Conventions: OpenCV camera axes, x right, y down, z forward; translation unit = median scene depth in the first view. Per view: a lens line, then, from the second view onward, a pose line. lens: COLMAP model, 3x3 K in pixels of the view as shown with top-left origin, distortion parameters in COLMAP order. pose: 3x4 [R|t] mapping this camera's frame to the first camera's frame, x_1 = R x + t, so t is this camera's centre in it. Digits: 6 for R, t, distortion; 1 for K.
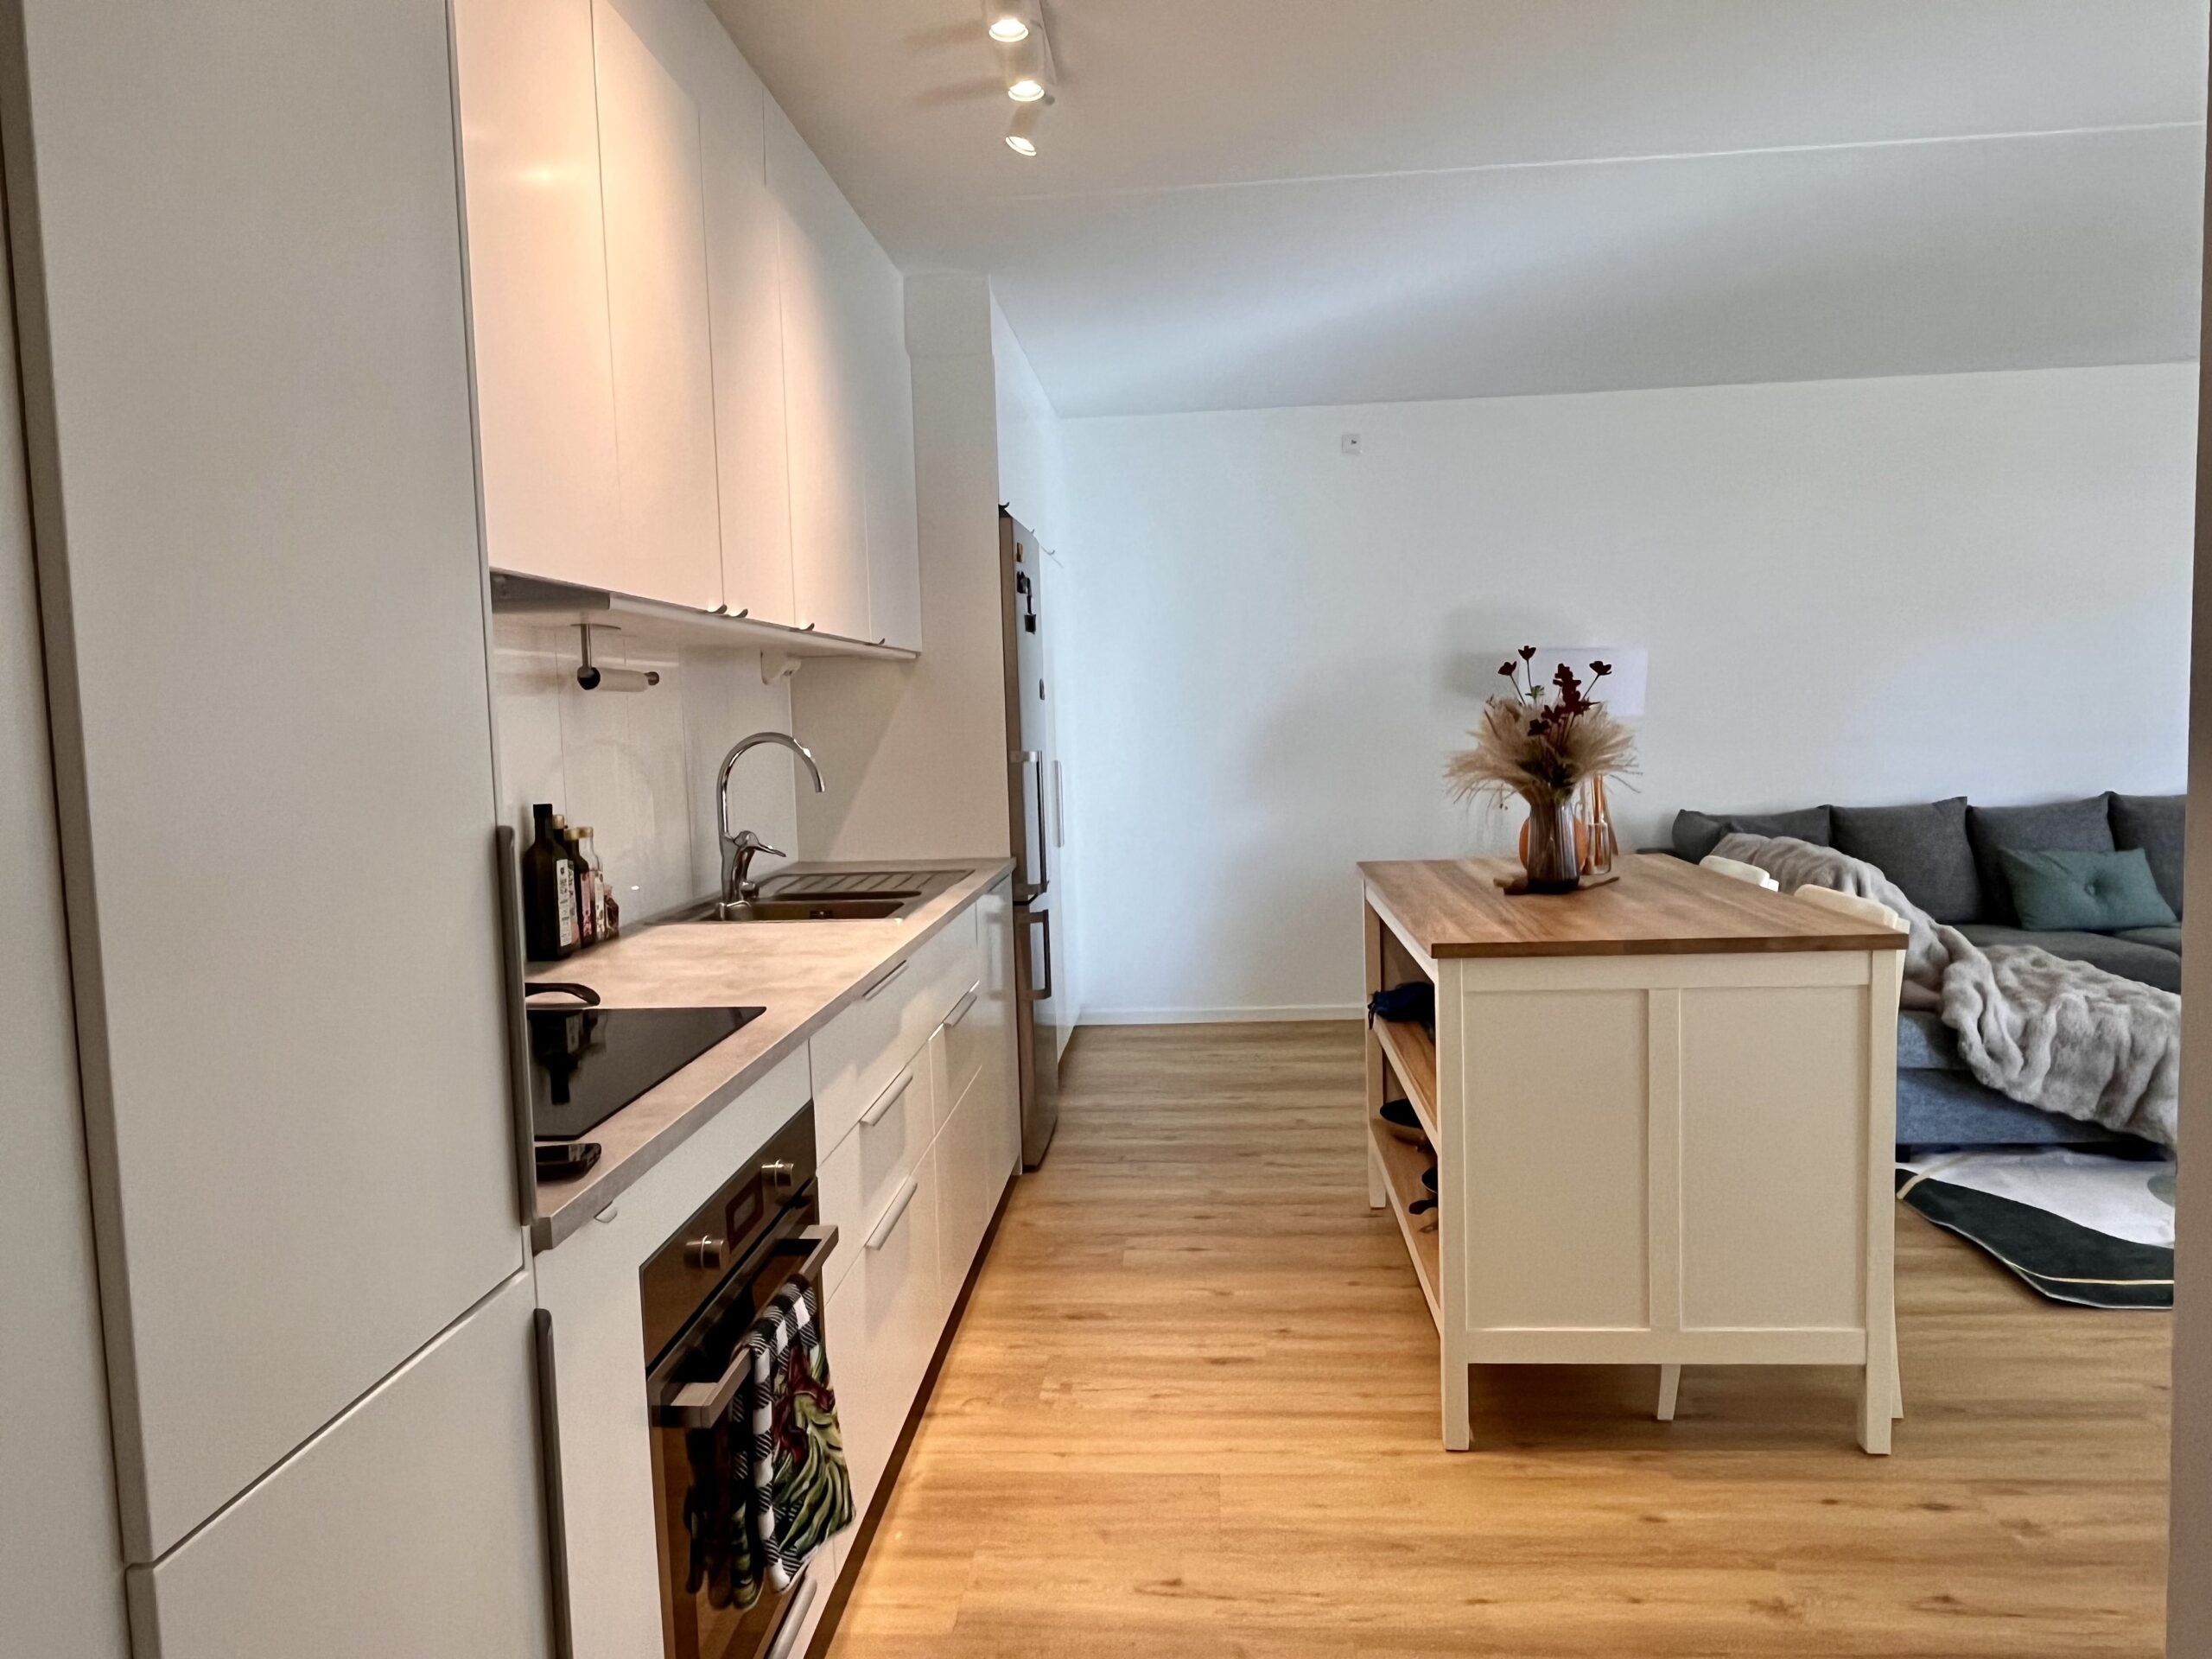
lens RADIAL K [[1419.0, 0, 1091.8], [0, 1419.0, 820.4], [0, 0, 1]] dist [0.002141, -0.005491]
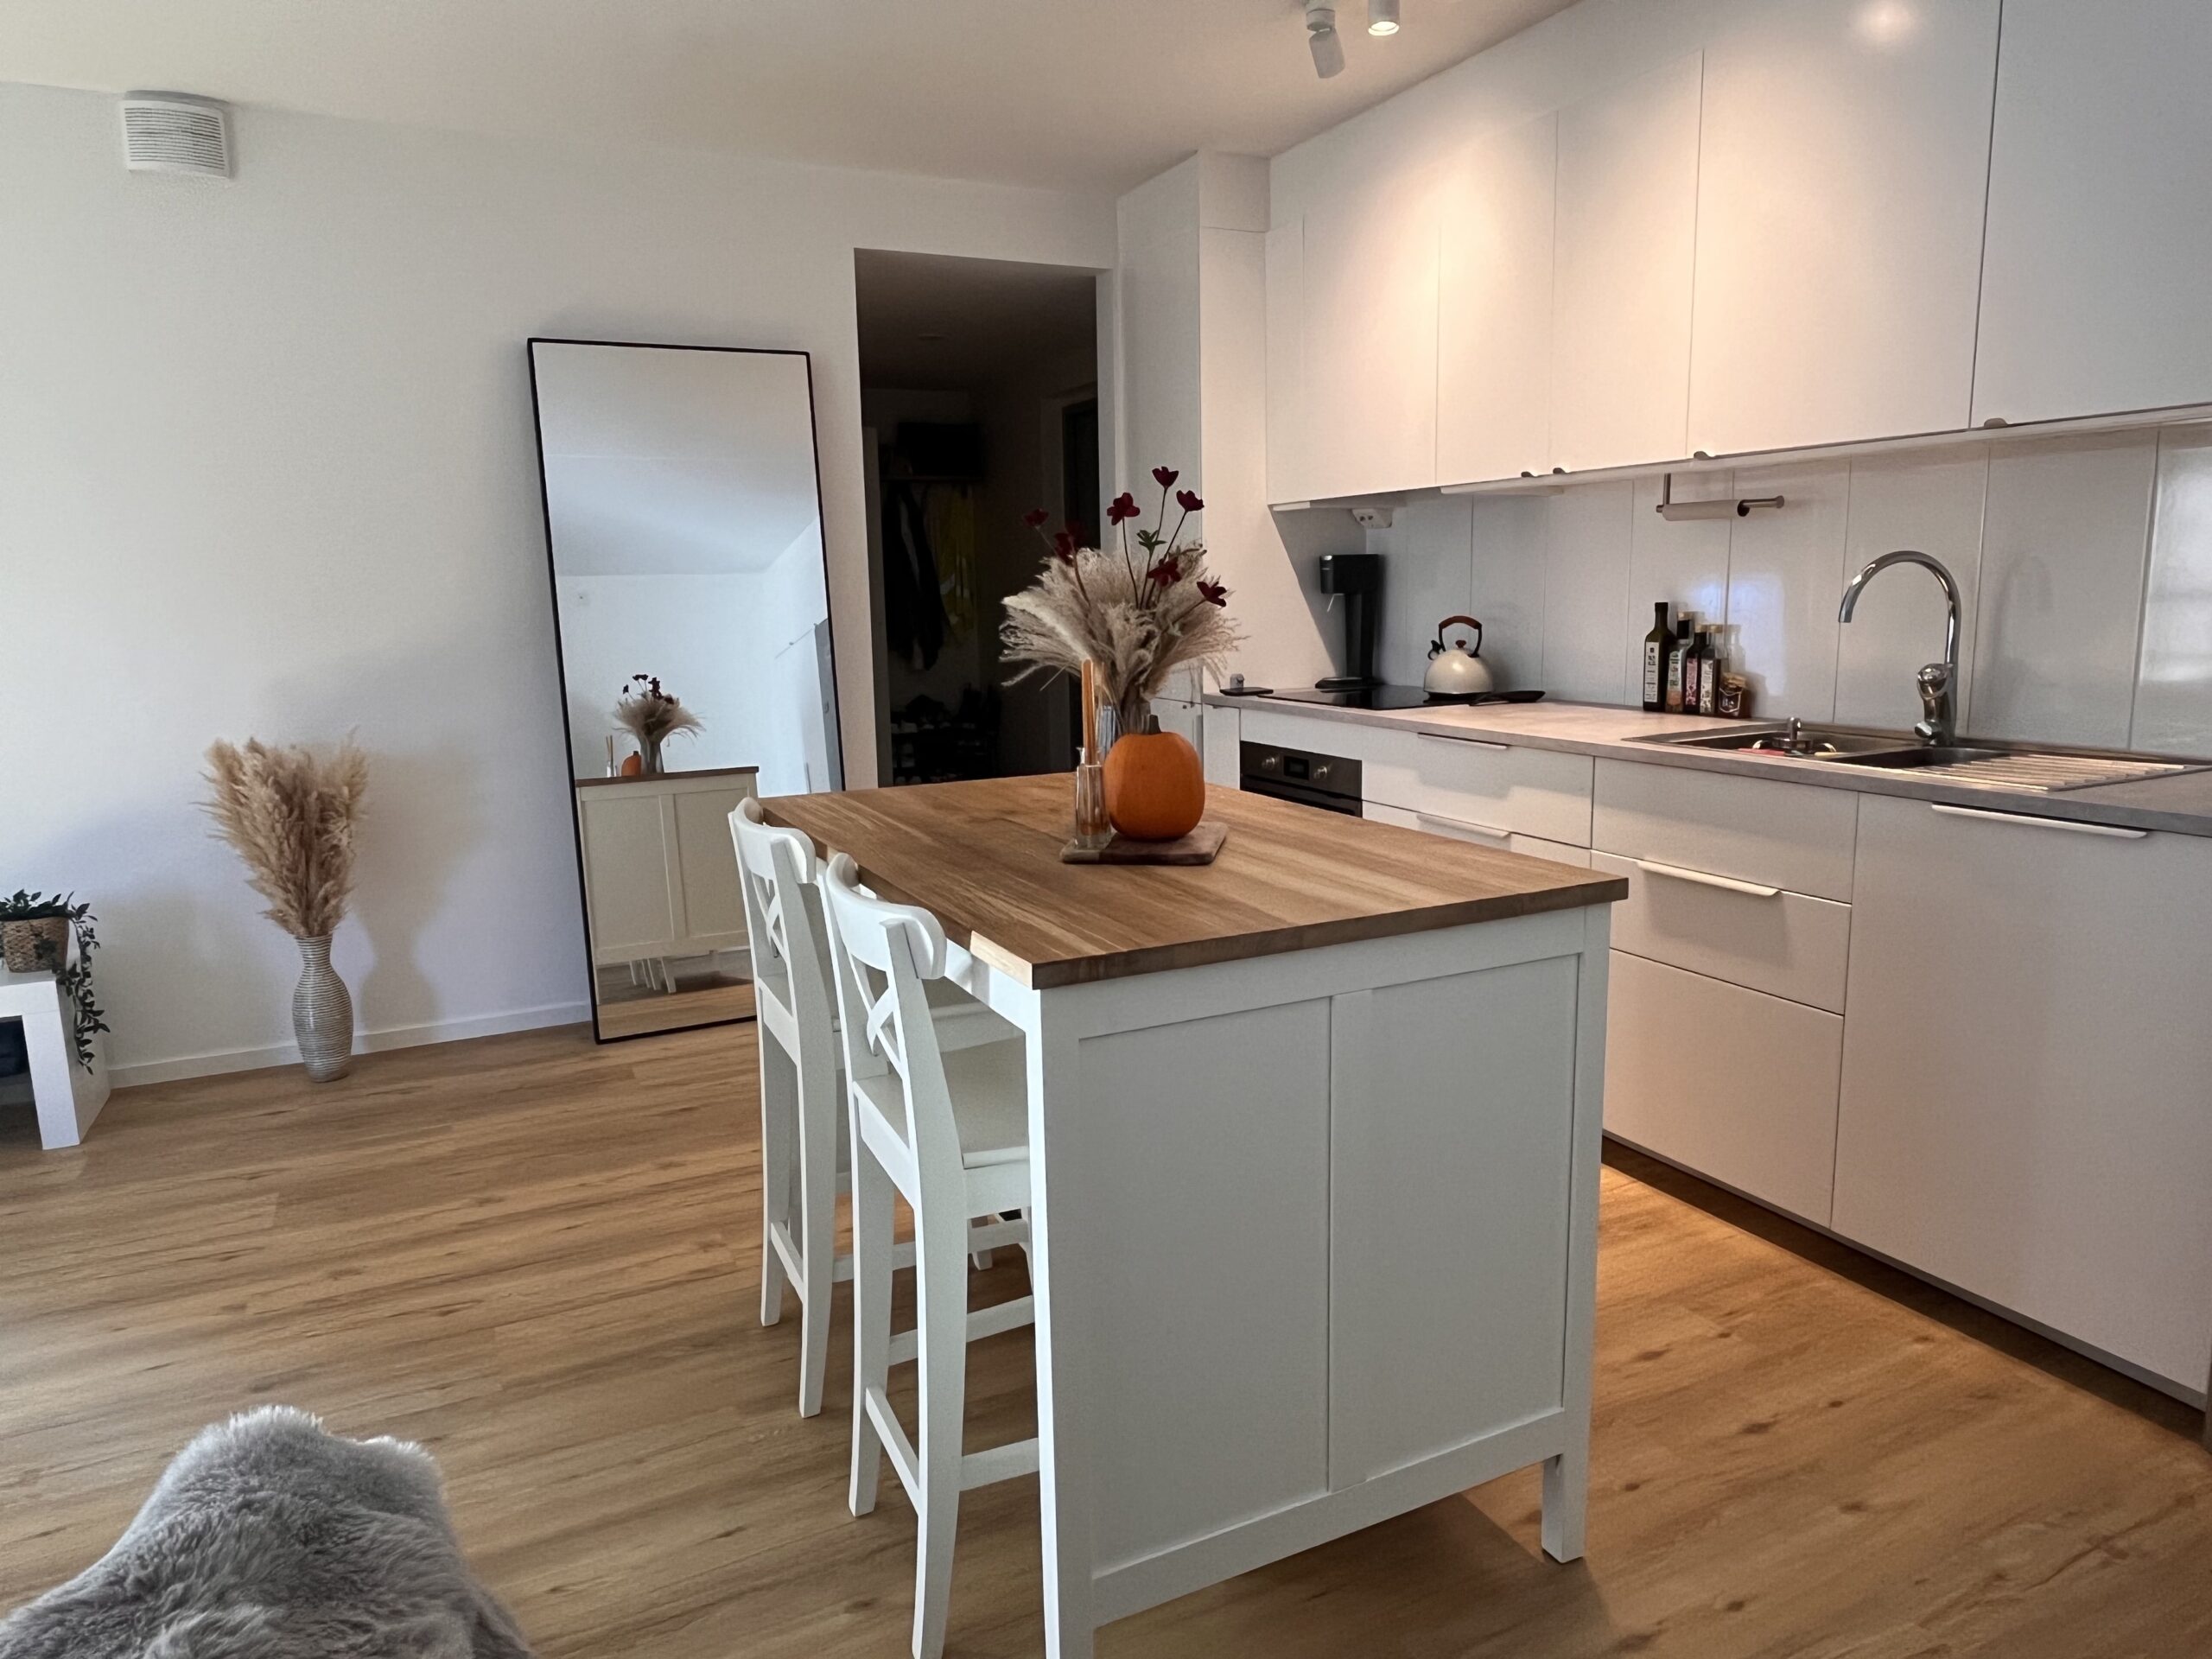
lens RADIAL K [[1399.7, 0, 1106.0], [0, 1399.7, 829.5], [0, 0, 1]] dist [-0.005002, -0.003675]
pose [[-0.858884, 0.140499, -0.492523, 0.841494], [0.010493, 0.966263, 0.257342, -0.161217], [0.512063, 0.215859, -0.831382, 1.961752]]
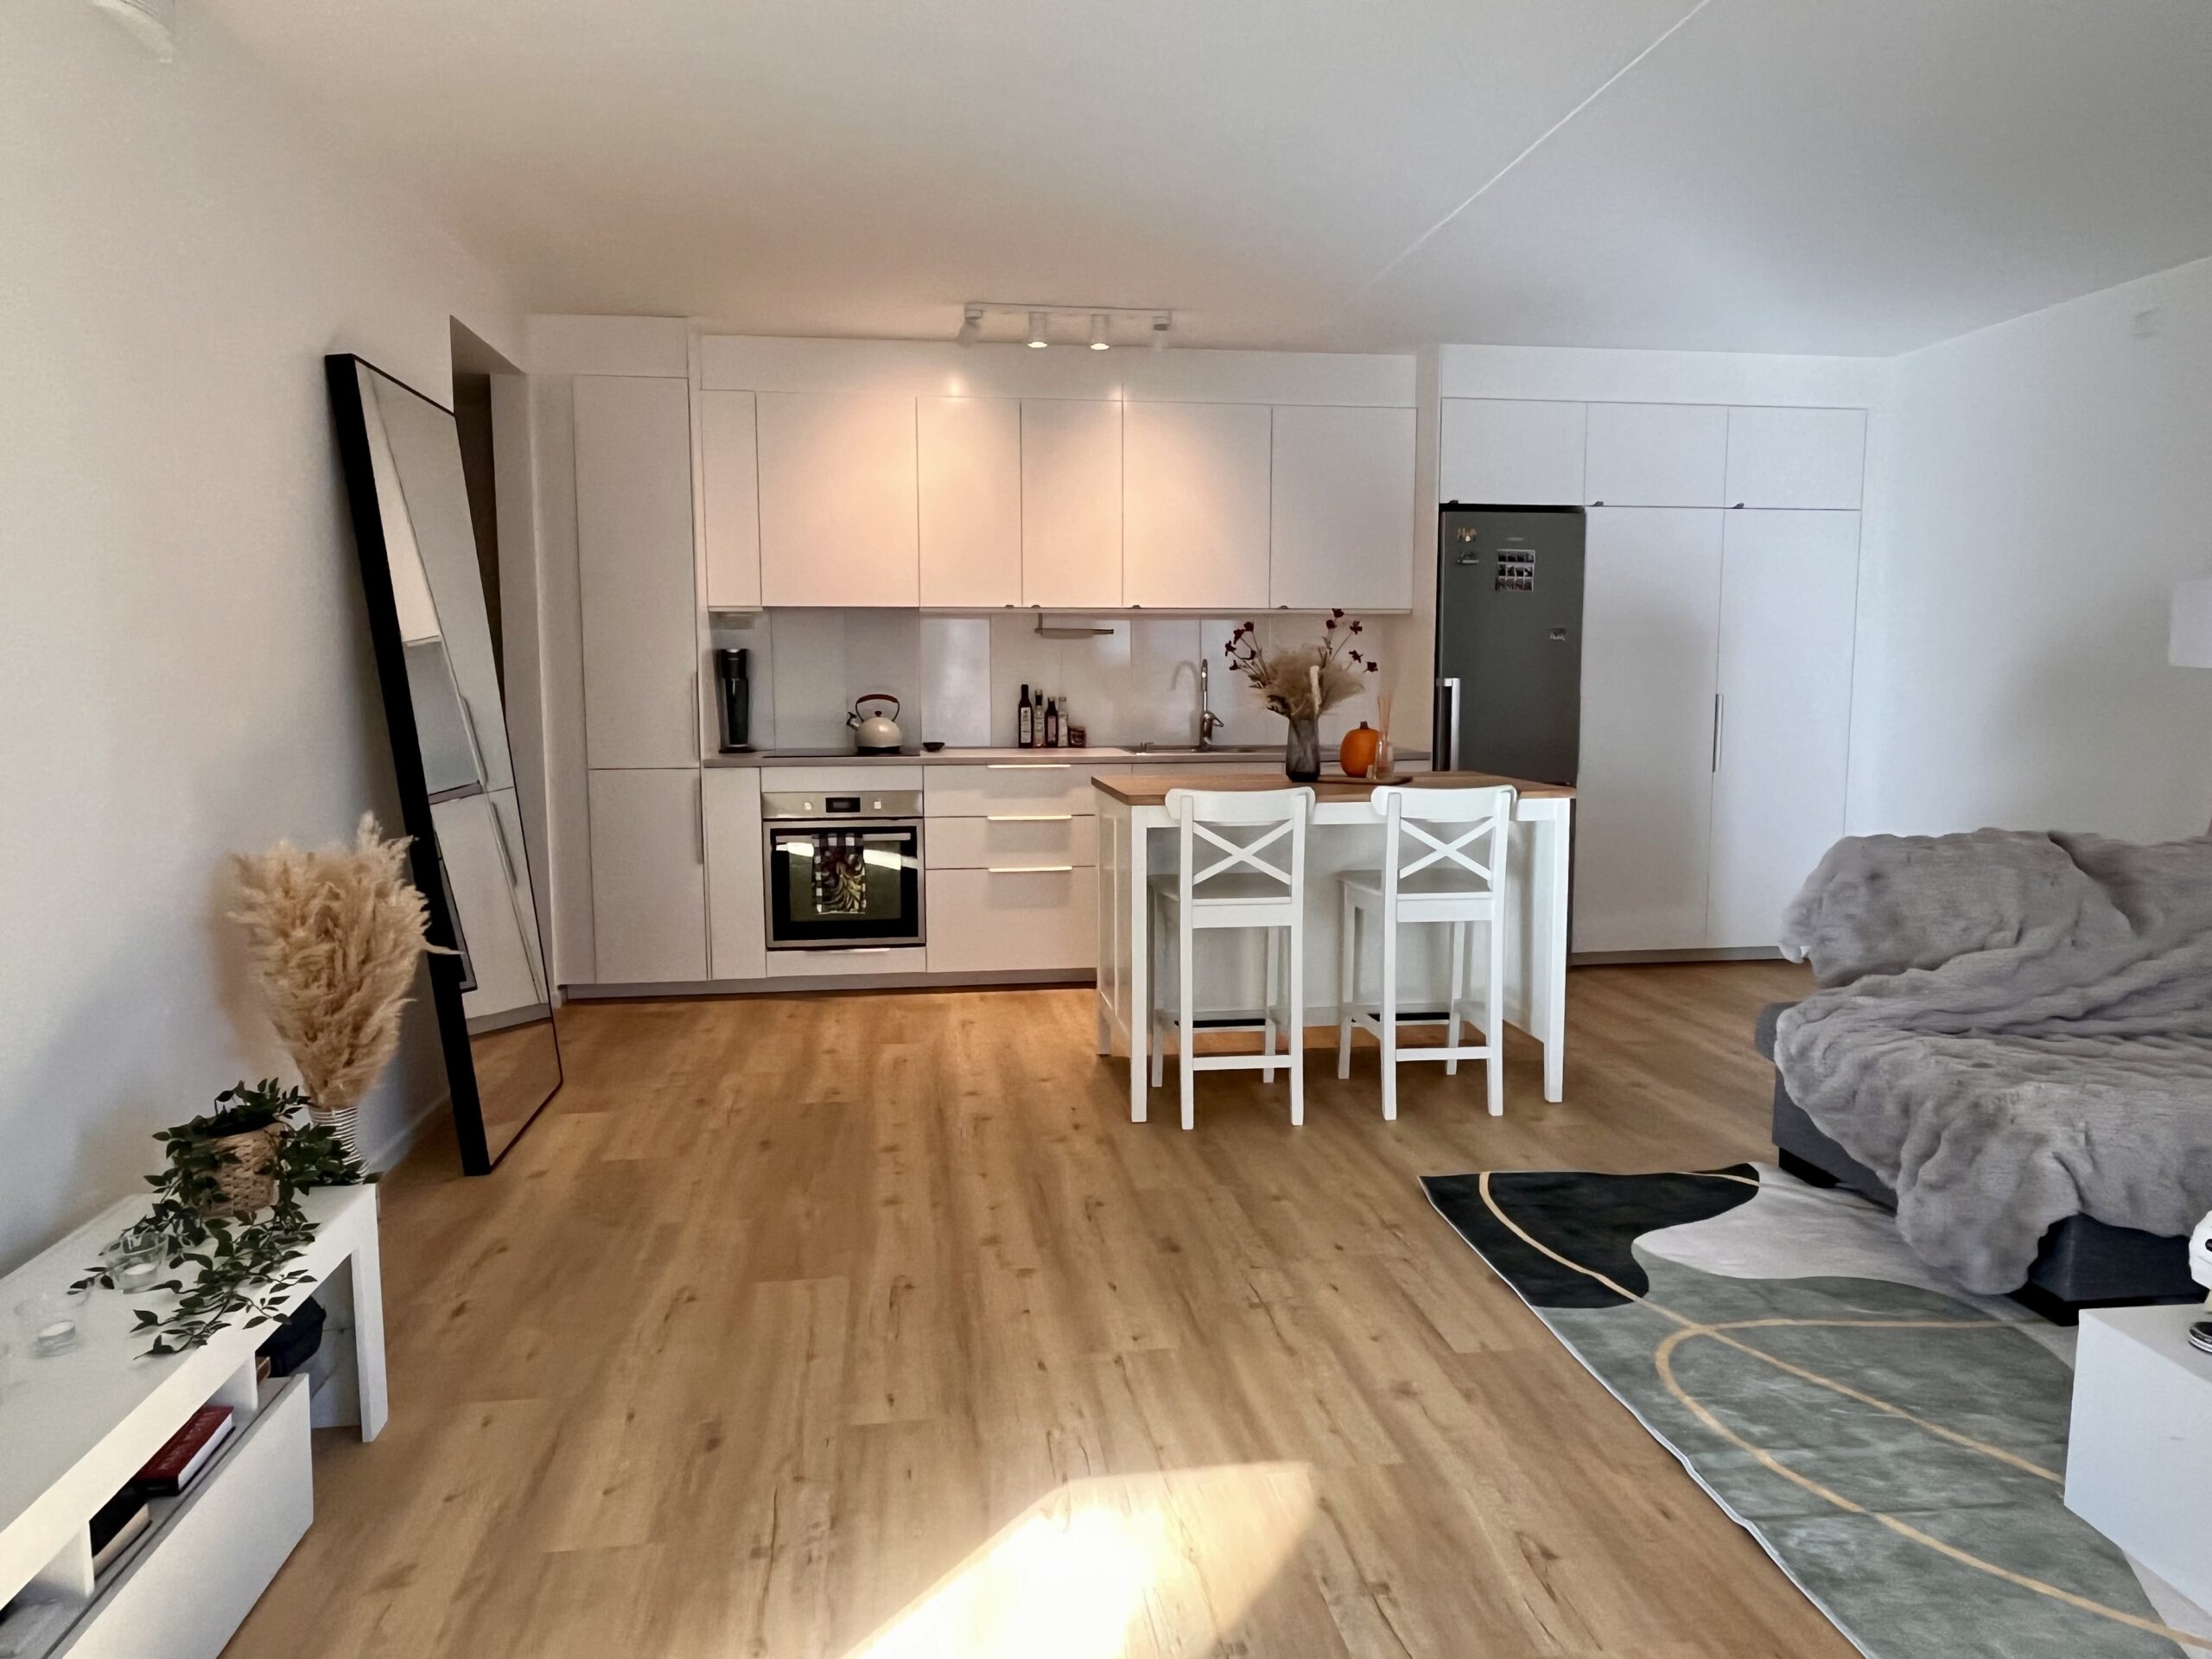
lens RADIAL K [[1419.0, 0, 1091.8], [0, 1419.0, 820.4], [0, 0, 1]] dist [0.002141, -0.005491]
pose [[0.212115, 0.131979, -0.968292, 2.078188], [-0.082923, 0.989696, 0.116731, -0.075163], [0.973720, 0.055533, 0.220873, 0.587346]]
